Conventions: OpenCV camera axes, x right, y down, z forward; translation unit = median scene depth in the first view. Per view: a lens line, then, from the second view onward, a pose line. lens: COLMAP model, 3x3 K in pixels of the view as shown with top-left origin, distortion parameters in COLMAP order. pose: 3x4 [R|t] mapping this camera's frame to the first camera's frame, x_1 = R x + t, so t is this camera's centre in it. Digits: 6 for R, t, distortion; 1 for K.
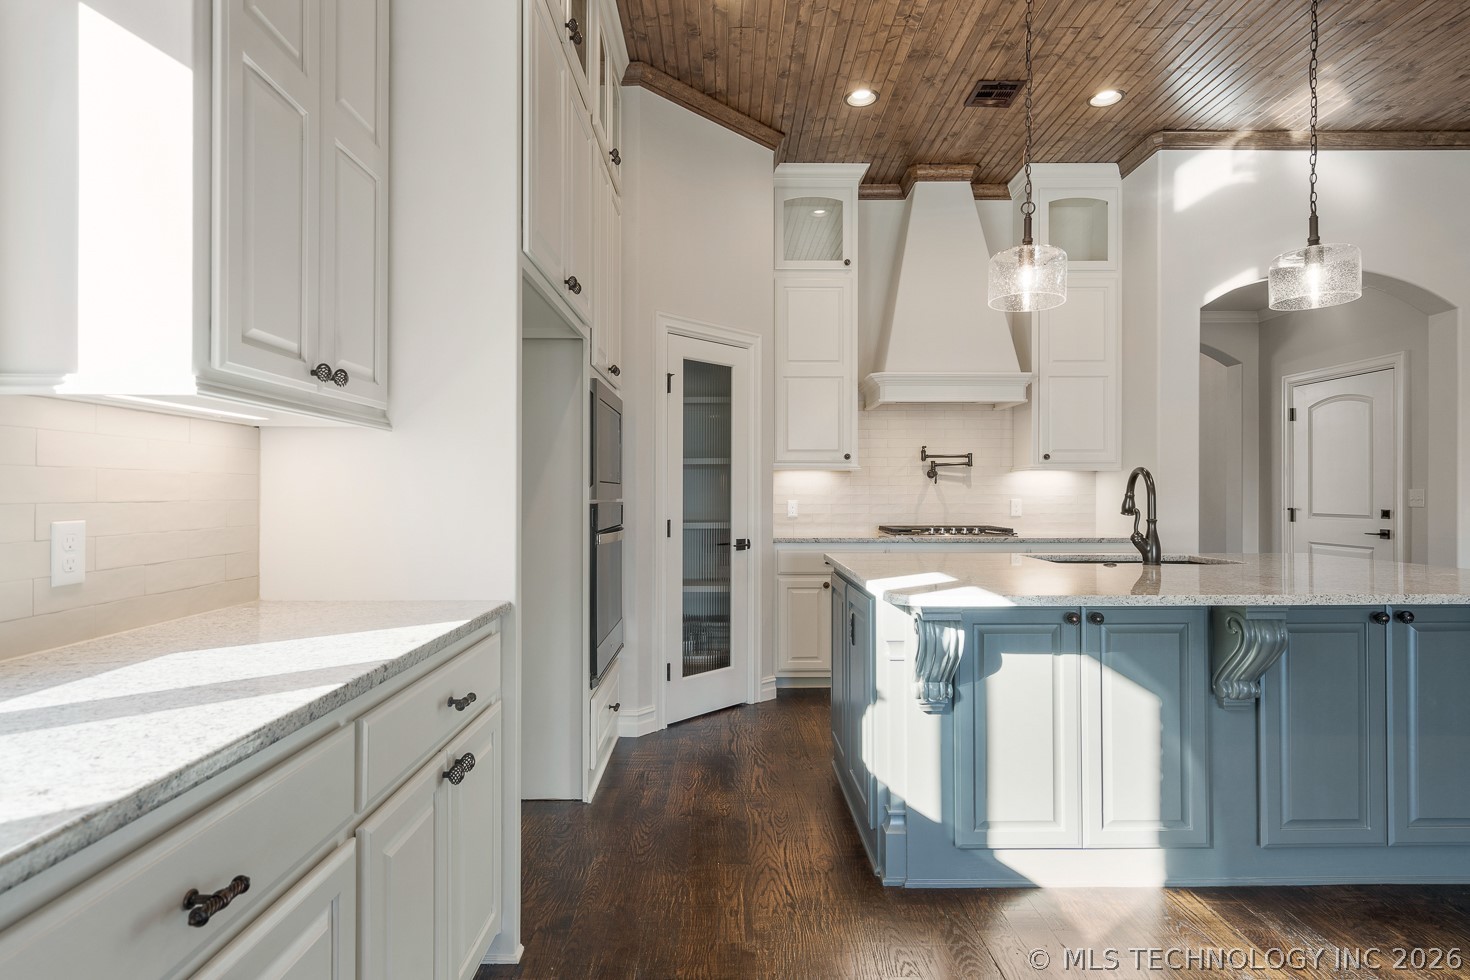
lens RADIAL K [[763.1, 0, 713.4], [0, 763.1, 497.7], [0, 0, 1]] dist [-0.004430, 0.001497]
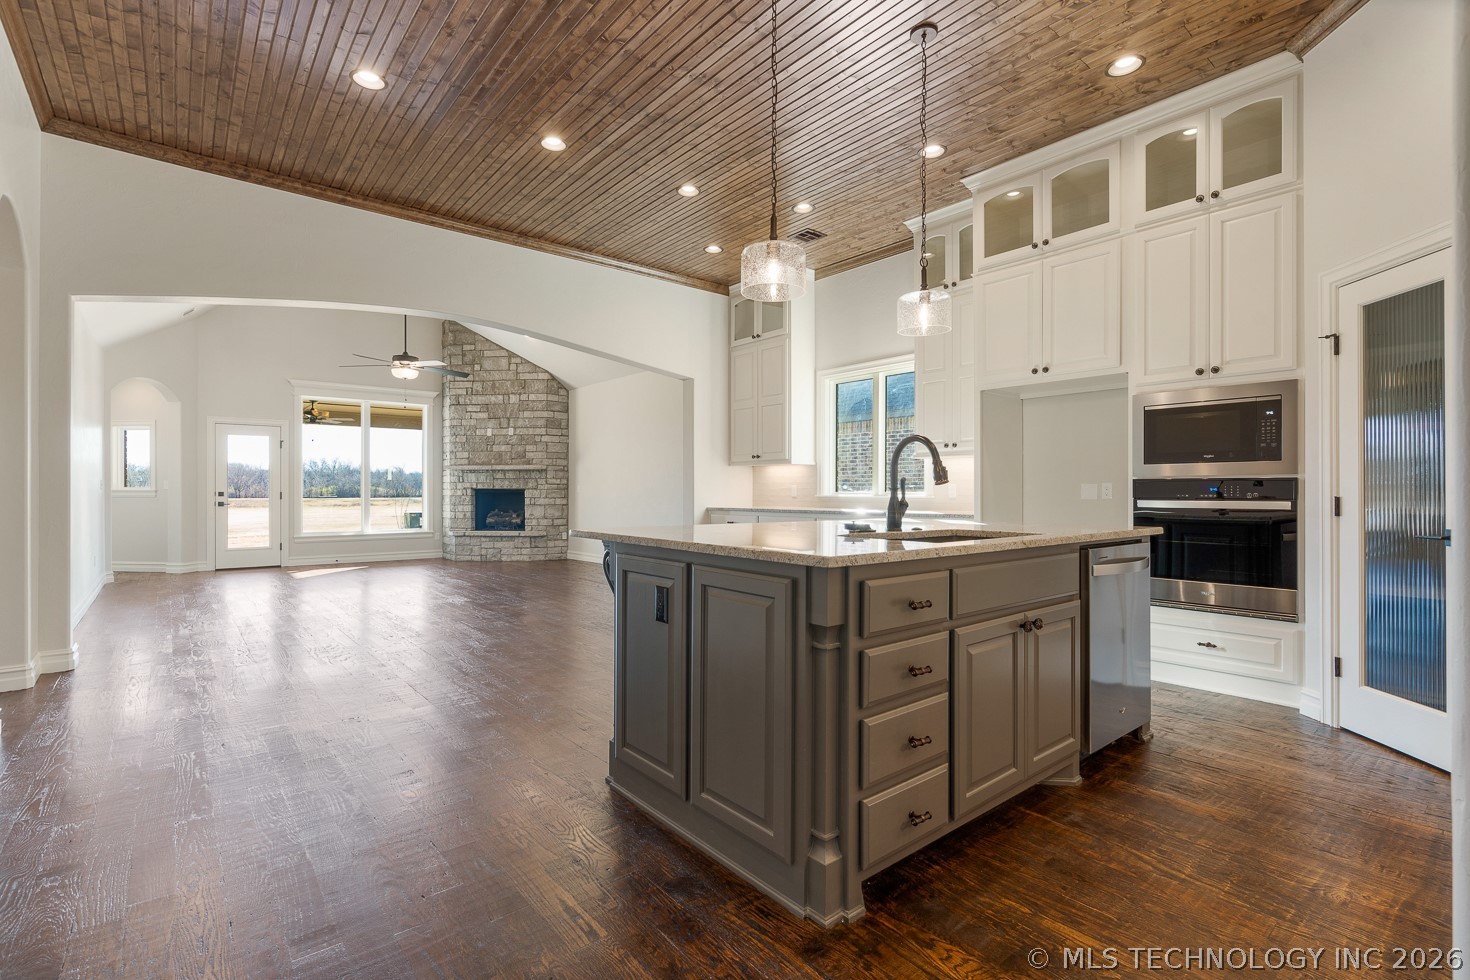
lens RADIAL K [[682.4, 0, 728.9], [0, 682.4, 491.7], [0, 0, 1]] dist [-0.001018, 0.001199]
pose [[-0.761331, -0.001935, -0.648360, 1.017616], [-0.005817, 0.999976, 0.003847, 0.024727], [0.648337, 0.006701, -0.761324, 1.164662]]
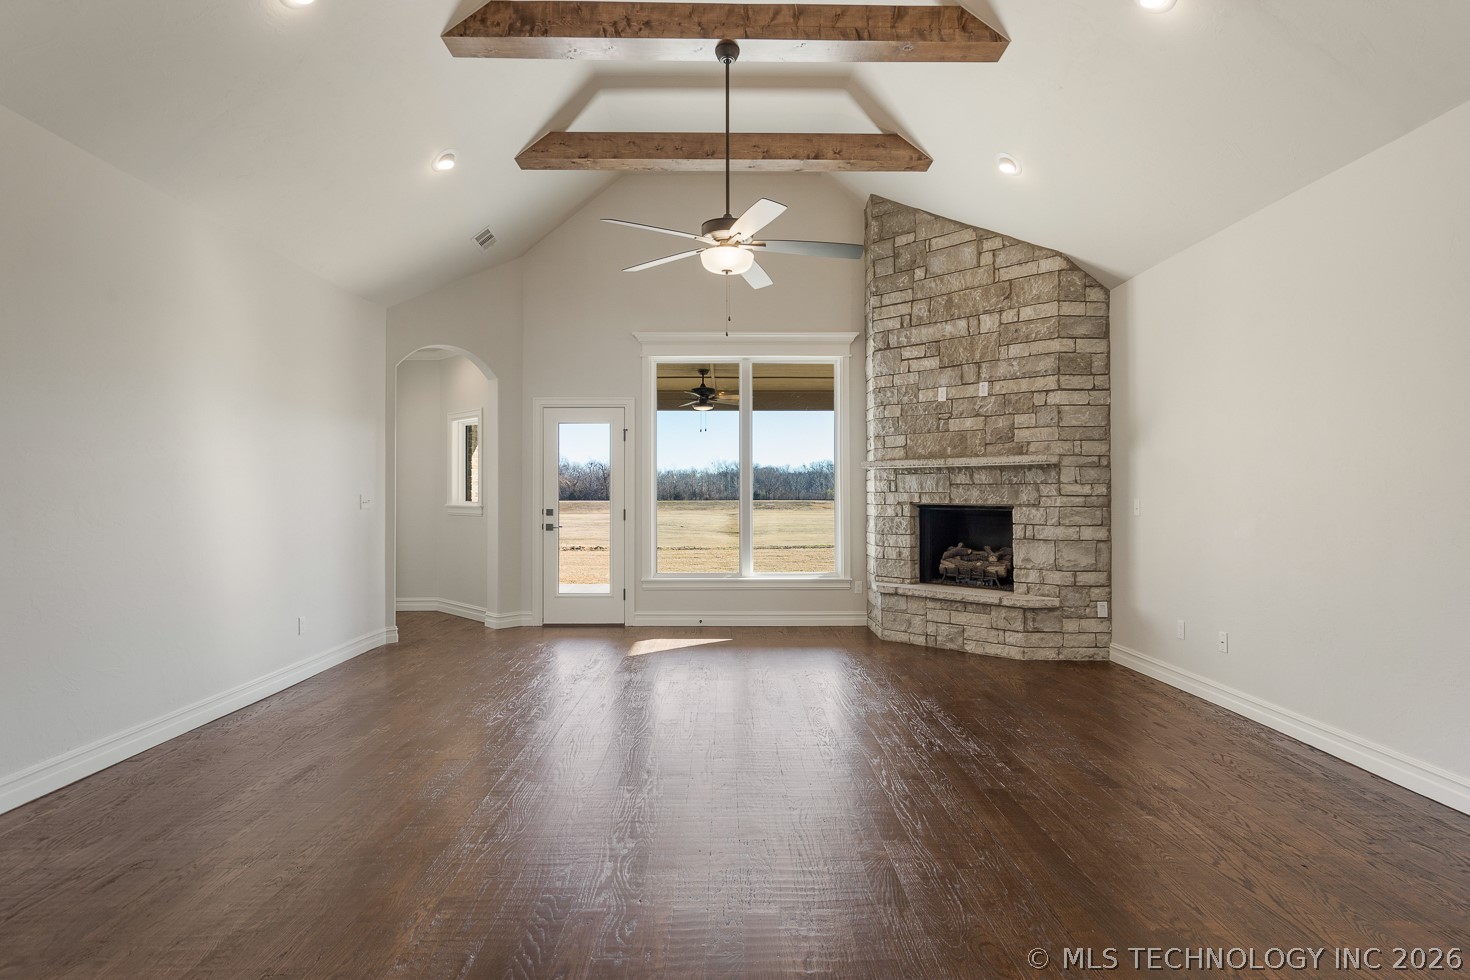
lens RADIAL K [[763.1, 0, 732.3], [0, 763.1, 478.1], [0, 0, 1]] dist [-0.004430, 0.001497]
pose [[-0.999655, -0.001521, -0.026206, 0.427021], [-0.001164, 0.999907, -0.013623, -0.004620], [0.026224, -0.013588, -0.999564, -0.029488]]
